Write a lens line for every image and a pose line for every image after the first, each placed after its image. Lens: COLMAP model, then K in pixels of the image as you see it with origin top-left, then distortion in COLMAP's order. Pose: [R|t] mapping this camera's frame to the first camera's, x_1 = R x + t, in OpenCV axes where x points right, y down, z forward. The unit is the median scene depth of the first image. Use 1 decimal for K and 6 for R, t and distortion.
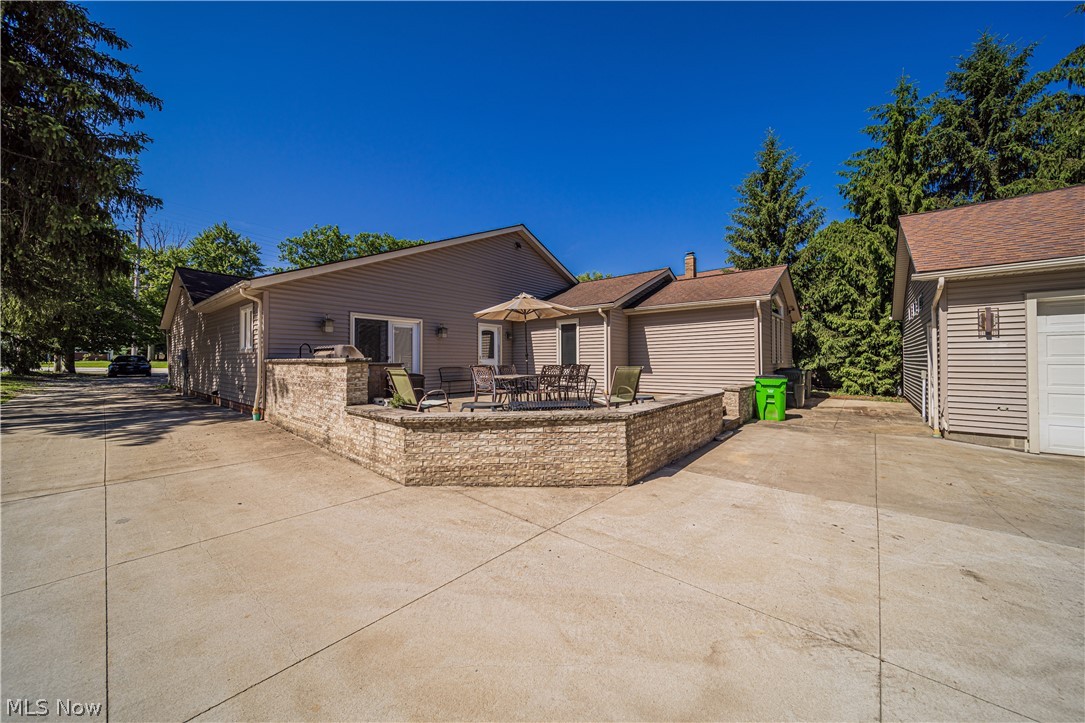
lens RADIAL K [[382.8, 0, 543.7], [0, 382.8, 355.6], [0, 0, 1]] dist [-0.000867, -0.000228]
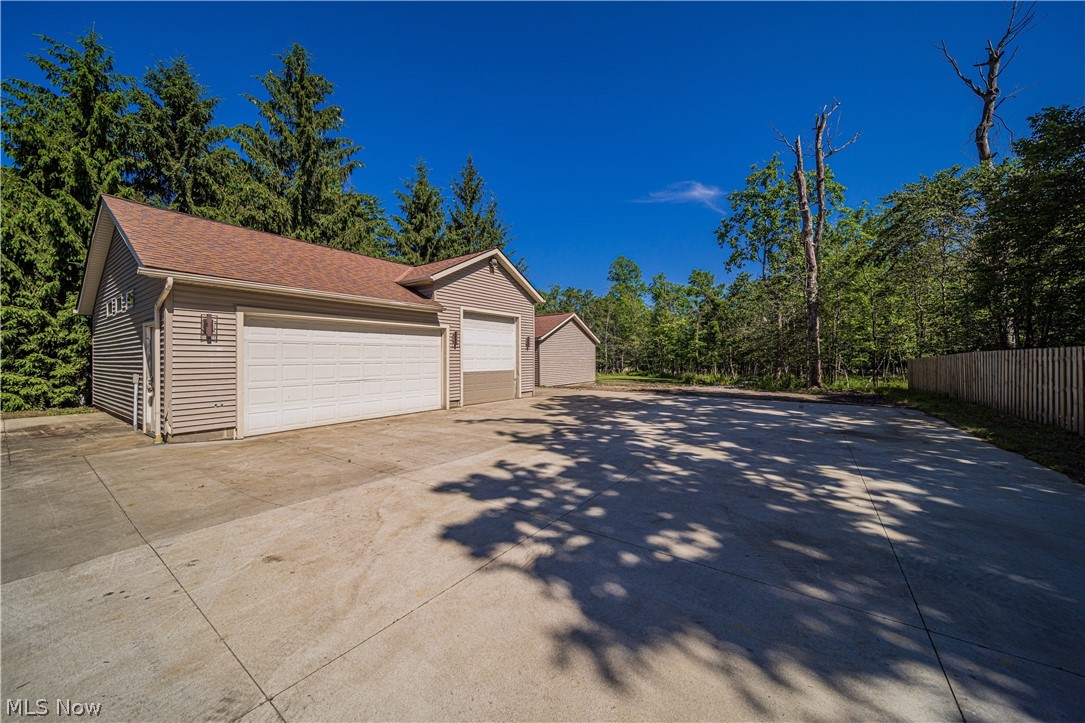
lens RADIAL K [[382.8, 0, 543.7], [0, 382.8, 355.6], [0, 0, 1]] dist [-0.000867, -0.000228]
pose [[-0.116286, 0.011239, 0.993152, -0.020518], [-0.007451, 0.999898, -0.012188, -0.000725], [-0.993188, -0.008817, -0.116190, 0.108198]]
